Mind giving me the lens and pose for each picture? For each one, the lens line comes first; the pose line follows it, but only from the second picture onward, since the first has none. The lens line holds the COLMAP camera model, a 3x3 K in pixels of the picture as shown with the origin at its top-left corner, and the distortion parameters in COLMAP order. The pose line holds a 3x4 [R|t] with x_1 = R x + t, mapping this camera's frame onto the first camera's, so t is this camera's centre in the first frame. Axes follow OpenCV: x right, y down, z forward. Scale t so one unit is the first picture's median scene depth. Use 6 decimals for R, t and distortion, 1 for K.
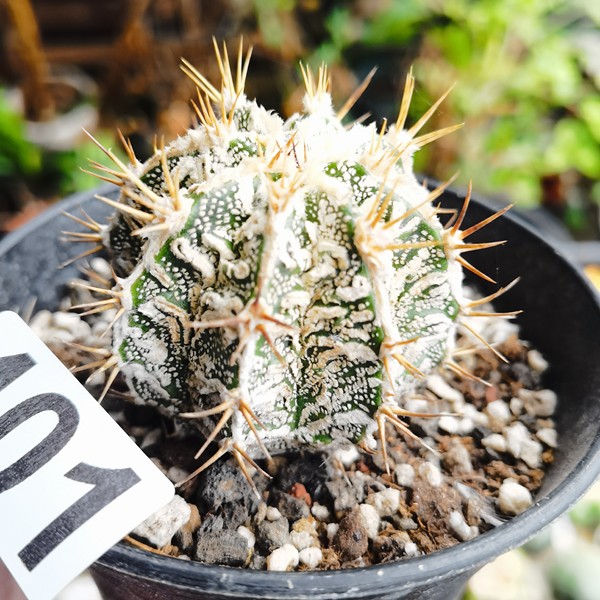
lens RADIAL K [[706.1, 0, 278.0], [0, 706.1, 323.6], [0, 0, 1]] dist [0.039114, -0.402410]
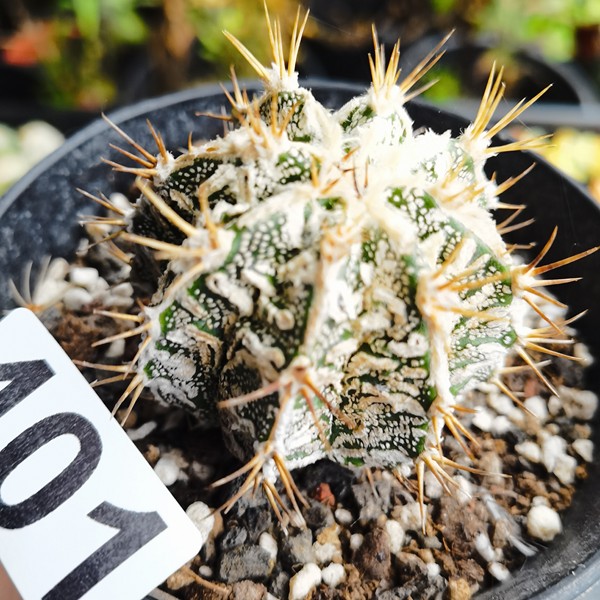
lens RADIAL K [[706.1, 0, 278.0], [0, 706.1, 323.6], [0, 0, 1]] dist [0.039114, -0.402410]
pose [[0.997939, 0.064001, -0.004712, -0.050736], [-0.060896, 0.967563, 0.245180, -0.261416], [0.020251, -0.244387, 0.969466, 0.124740]]
